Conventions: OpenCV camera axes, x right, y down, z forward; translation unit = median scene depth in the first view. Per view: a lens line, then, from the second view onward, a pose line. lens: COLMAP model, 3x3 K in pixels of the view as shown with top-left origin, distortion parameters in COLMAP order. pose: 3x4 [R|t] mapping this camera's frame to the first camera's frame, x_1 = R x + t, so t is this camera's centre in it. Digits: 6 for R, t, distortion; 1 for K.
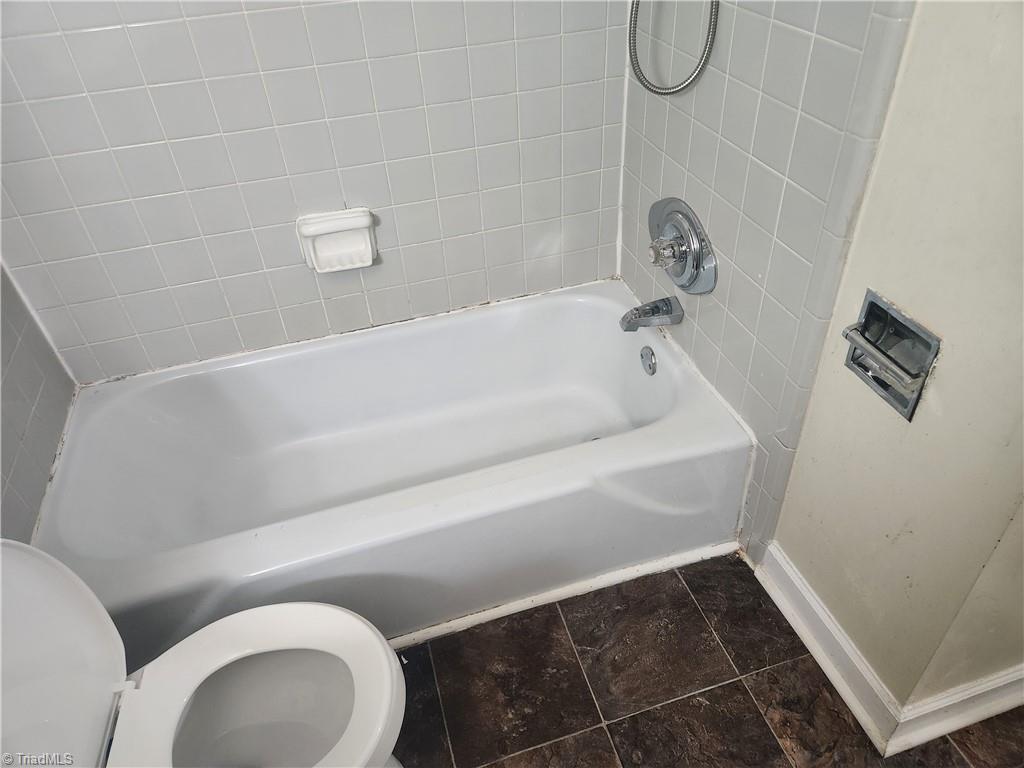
lens RADIAL K [[684.1, 0, 515.1], [0, 684.1, 385.2], [0, 0, 1]] dist [0.075267, -0.071430]
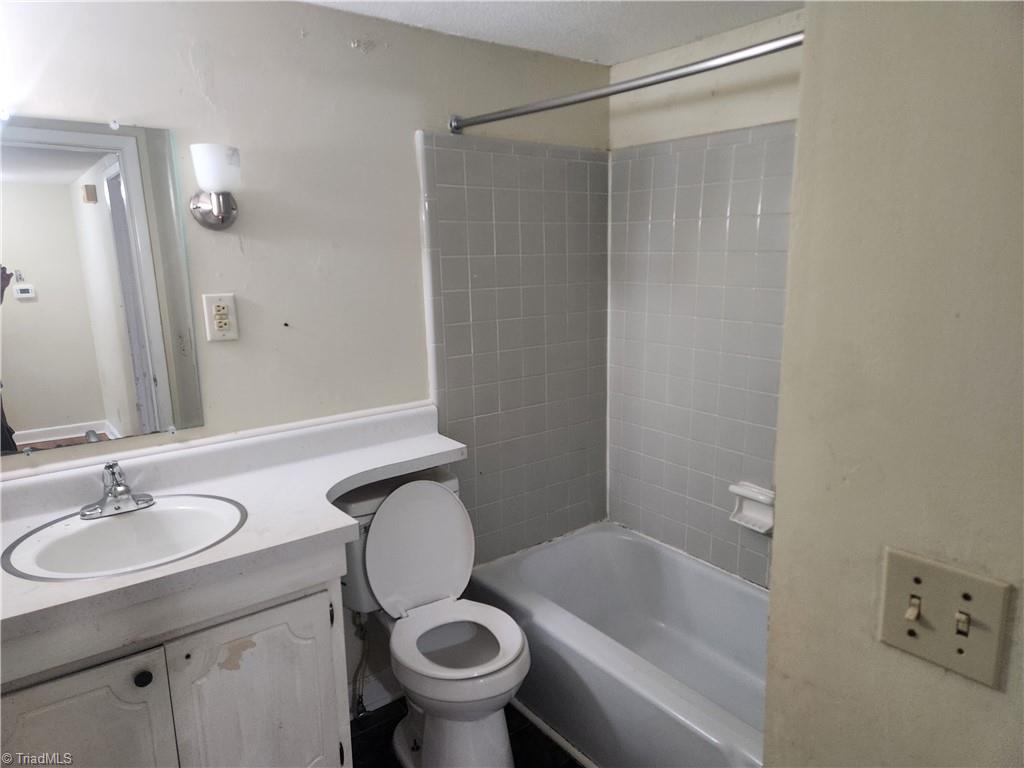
lens RADIAL K [[684.1, 0, 515.1], [0, 684.1, 385.2], [0, 0, 1]] dist [0.075267, -0.071430]
pose [[0.349141, 0.232252, -0.907832, 0.775658], [-0.599694, 0.799806, -0.026019, -0.084709], [0.720047, 0.553506, 0.418525, -0.046462]]
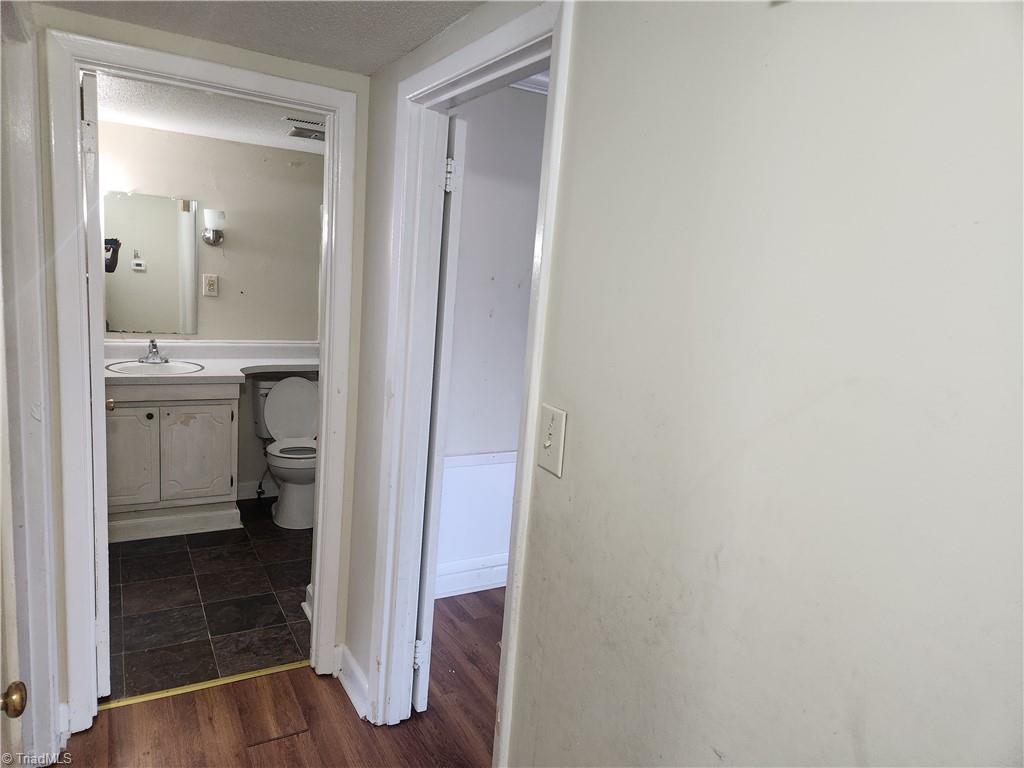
lens RADIAL K [[683.3, 0, 512.0], [0, 683.3, 384.0], [0, 0, 1]] dist [-0.002623, -0.000692]
pose [[0.220904, 0.244248, -0.944216, 2.155460], [-0.691508, 0.721937, 0.024967, -0.459479], [0.687763, 0.647418, 0.328378, 0.184516]]
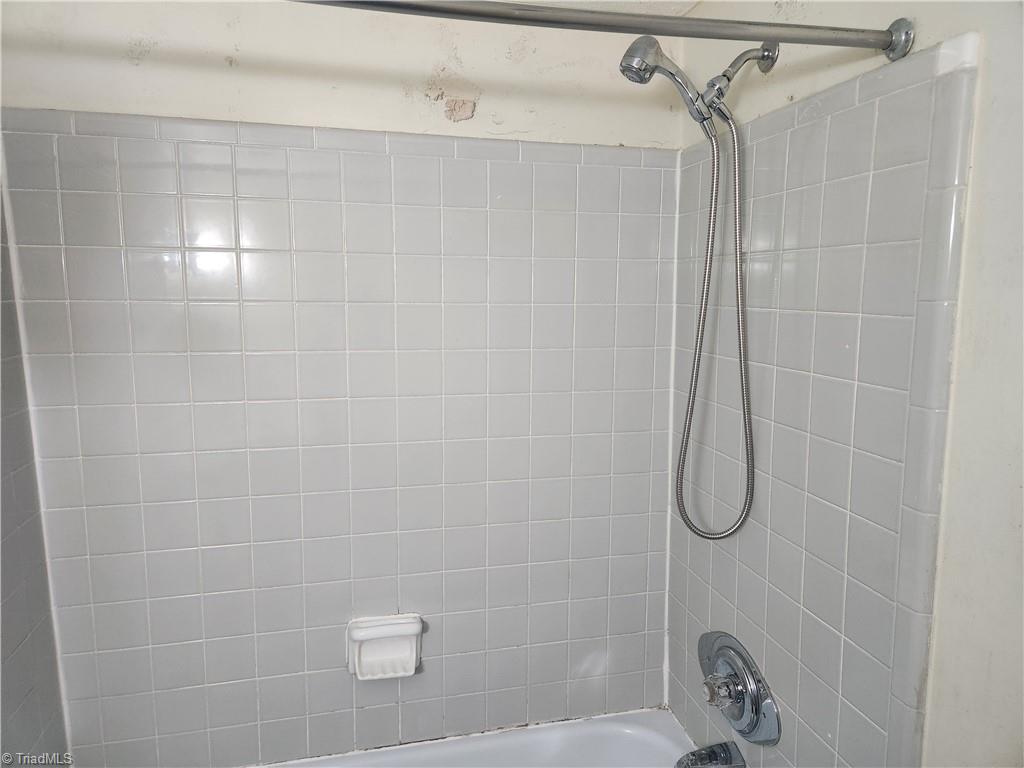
lens RADIAL K [[684.1, 0, 515.1], [0, 684.1, 385.2], [0, 0, 1]] dist [0.075267, -0.071430]
pose [[0.996561, 0.064489, -0.052029, -0.042184], [-0.082144, 0.851308, -0.518196, -0.028525], [0.010875, 0.520688, 0.853678, -0.050647]]
